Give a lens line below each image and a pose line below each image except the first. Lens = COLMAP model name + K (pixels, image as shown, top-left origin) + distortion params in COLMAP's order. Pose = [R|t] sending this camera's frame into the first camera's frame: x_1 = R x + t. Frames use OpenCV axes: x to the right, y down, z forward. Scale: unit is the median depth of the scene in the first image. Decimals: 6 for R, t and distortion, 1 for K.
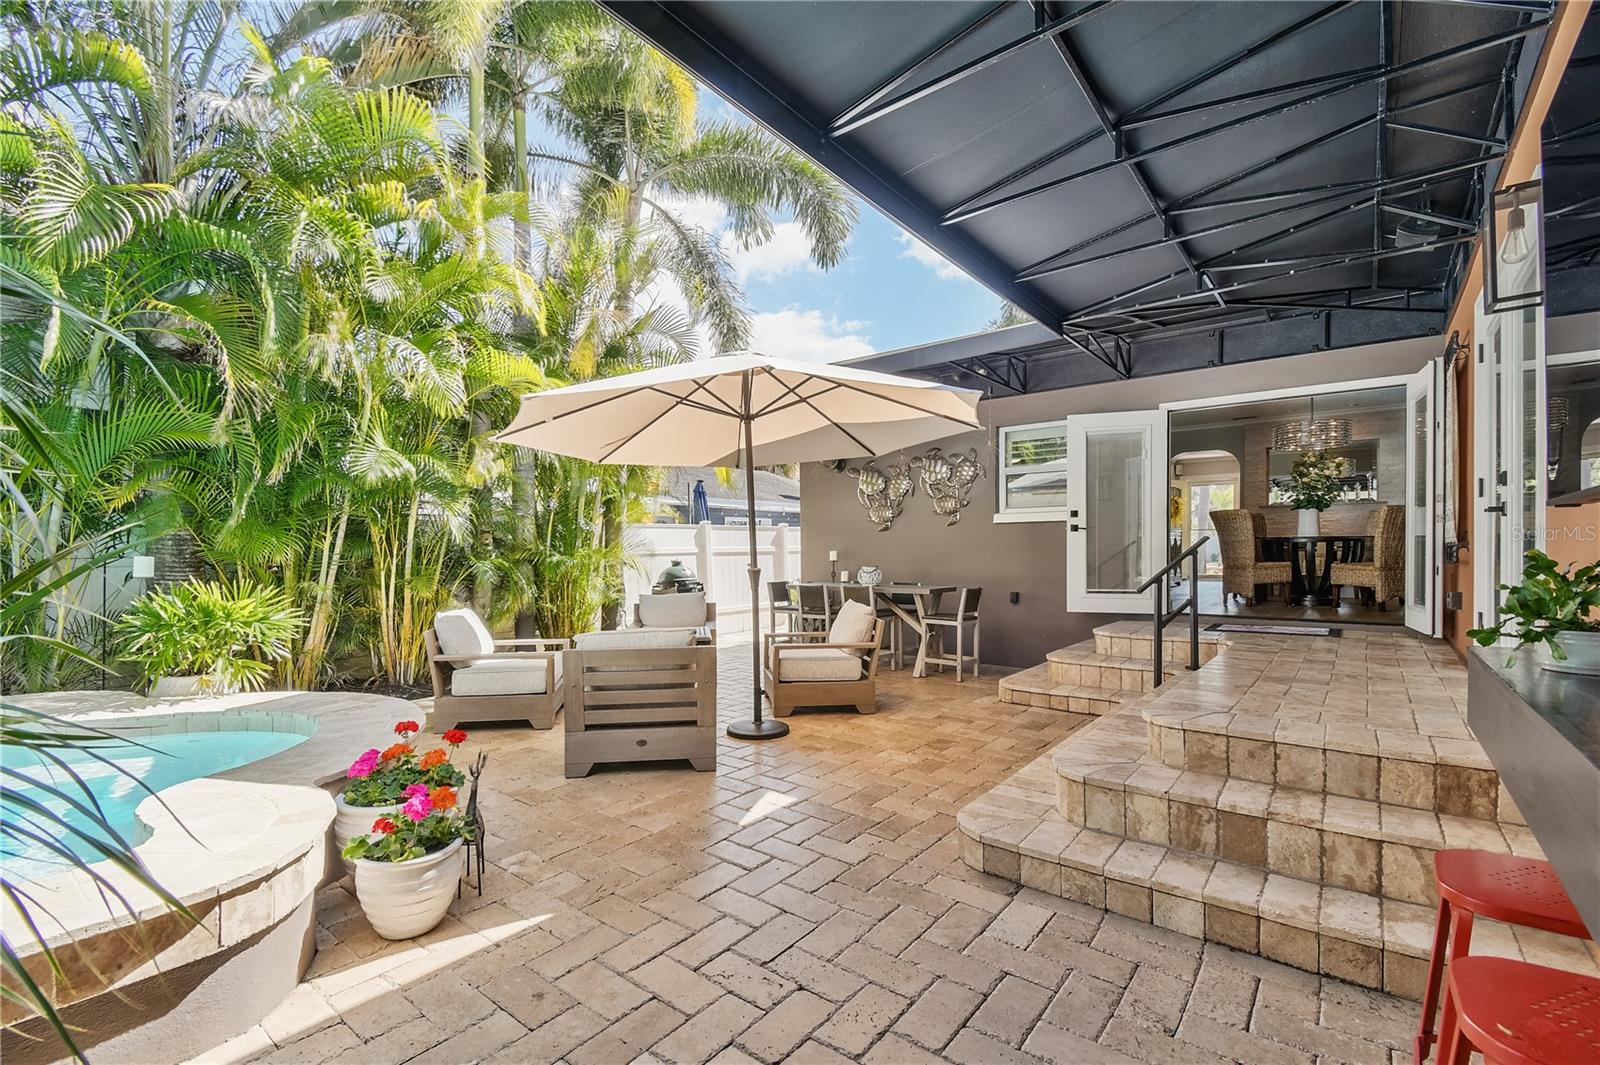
lens RADIAL K [[698.7, 0, 799.4], [0, 698.7, 560.7], [0, 0, 1]] dist [0.001020, -0.000173]
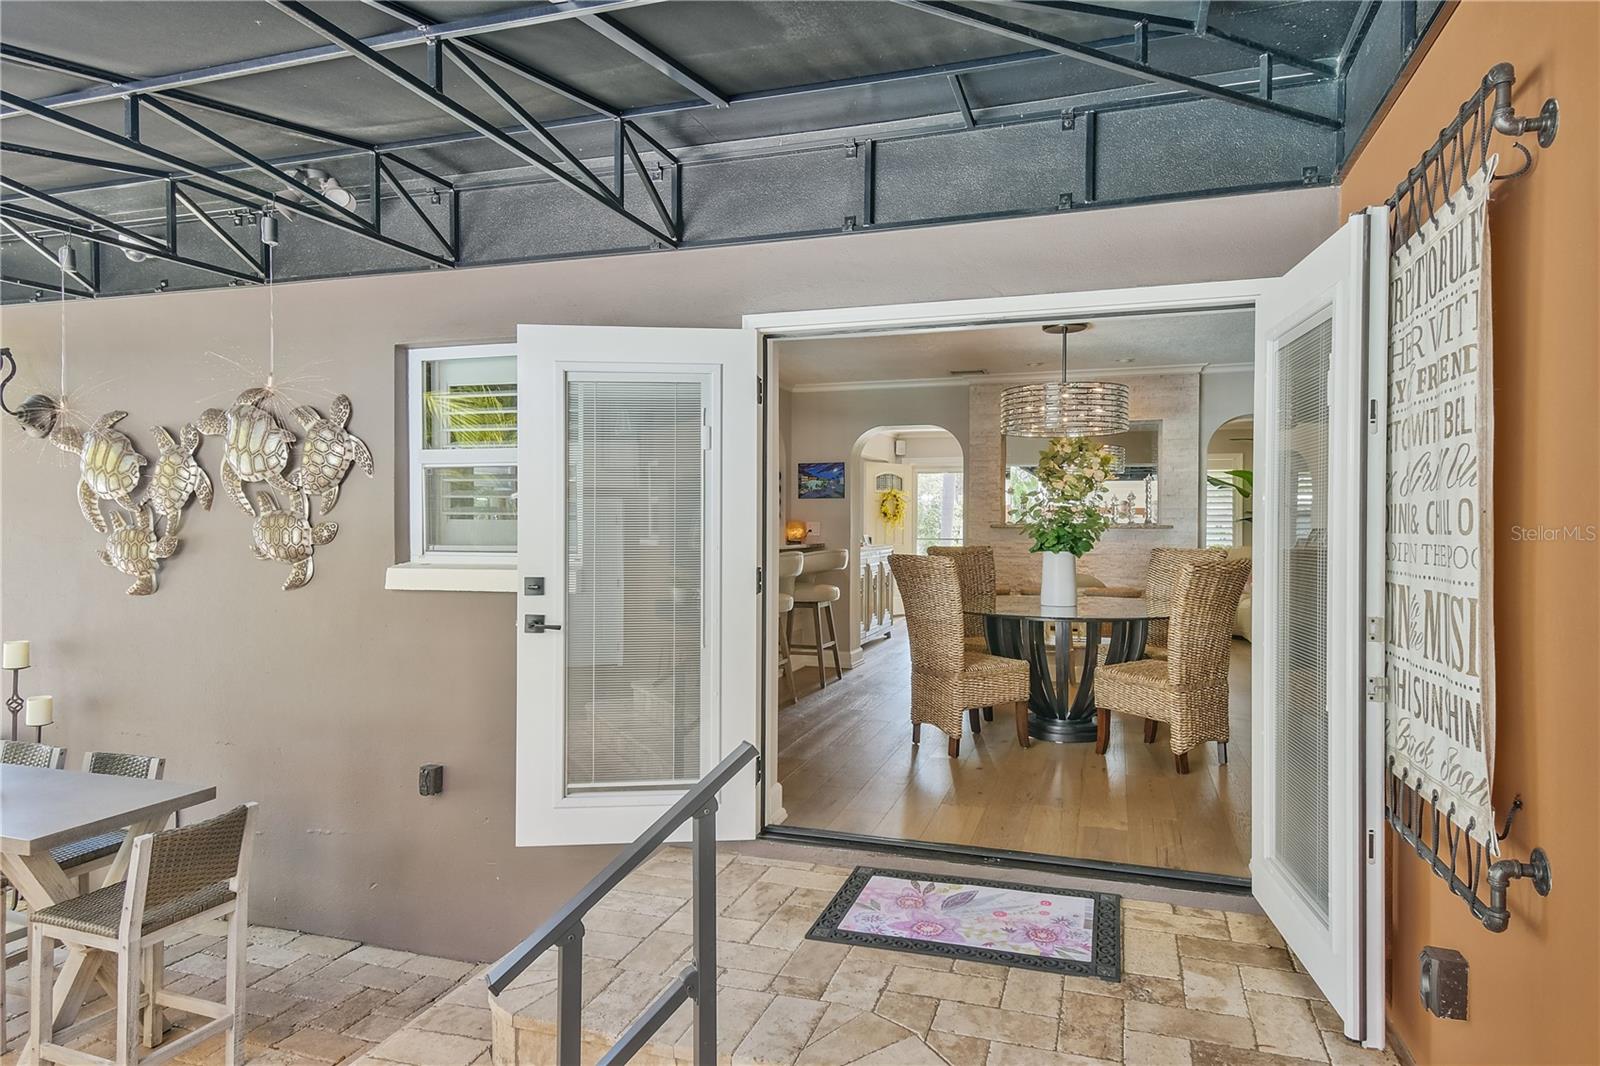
lens RADIAL K [[961.6, 0, 800.0], [0, 961.6, 533.0], [0, 0, 1]] dist [0.047535, 0.000087]
pose [[0.936786, 0.008336, 0.349804, 0.317894], [-0.003119, 0.999875, -0.015474, -0.081507], [-0.349889, 0.013405, 0.936695, 0.422699]]
